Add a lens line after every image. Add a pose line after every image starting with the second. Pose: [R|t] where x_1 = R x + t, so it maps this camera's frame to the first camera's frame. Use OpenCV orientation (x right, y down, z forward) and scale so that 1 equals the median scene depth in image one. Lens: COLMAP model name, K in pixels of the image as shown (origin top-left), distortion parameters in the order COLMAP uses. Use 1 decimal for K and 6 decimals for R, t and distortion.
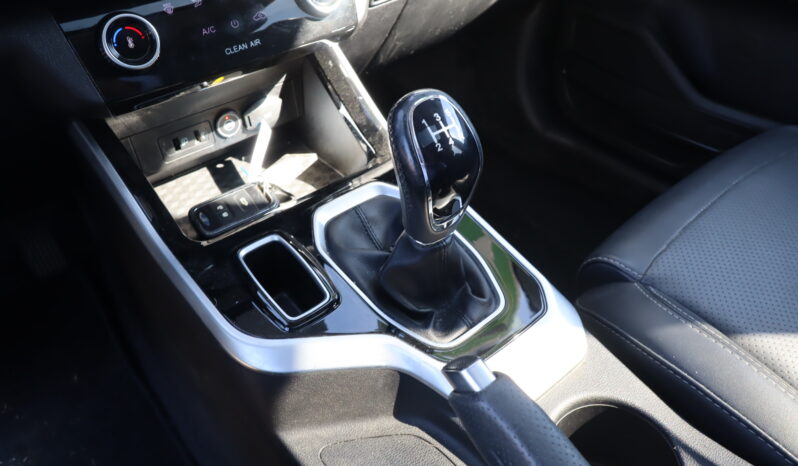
lens RADIAL K [[578.4, 0, 404.0], [0, 578.4, 238.3], [0, 0, 1]] dist [-0.002915, -0.003887]
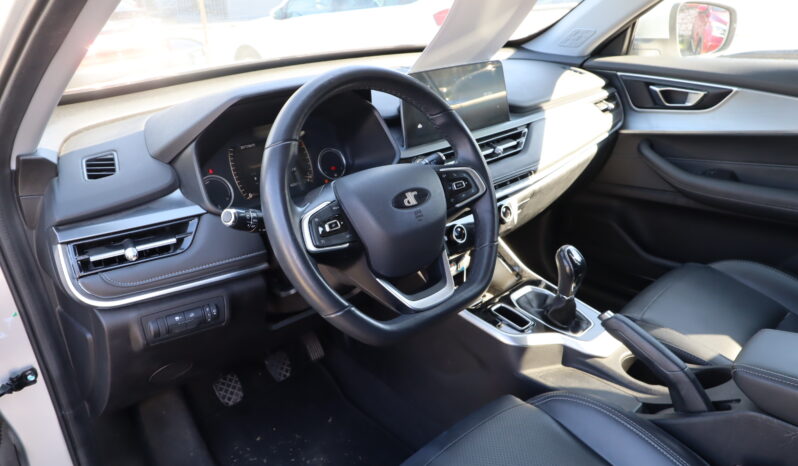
lens RADIAL K [[578.4, 0, 404.7], [0, 578.4, 238.3], [0, 0, 1]] dist [-0.002915, -0.003887]
pose [[0.996257, -0.030923, 0.080722, -0.672539], [0.054315, 0.950394, -0.306271, 0.383670], [-0.067247, 0.309509, 0.948516, -1.192975]]
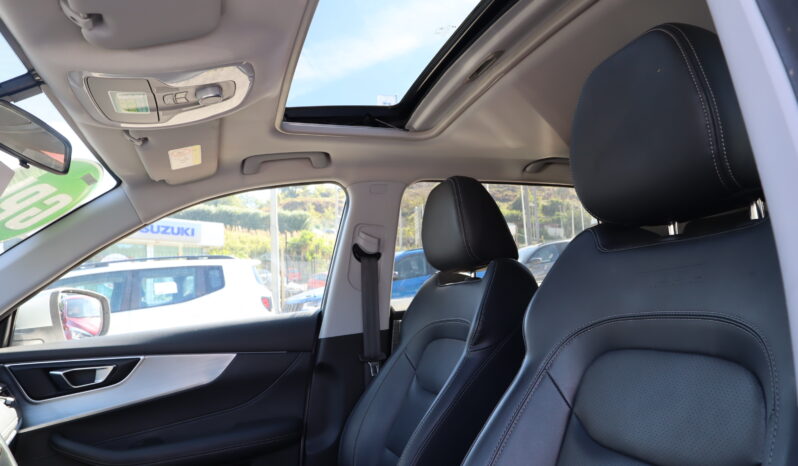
lens RADIAL K [[578.4, 0, 403.3], [0, 578.4, 228.4], [0, 0, 1]] dist [-0.002915, -0.003887]
pose [[0.355459, 0.112849, 0.927854, -1.118252], [0.676038, 0.654470, -0.338588, 0.391310], [-0.645462, 0.747619, 0.156347, -0.724007]]
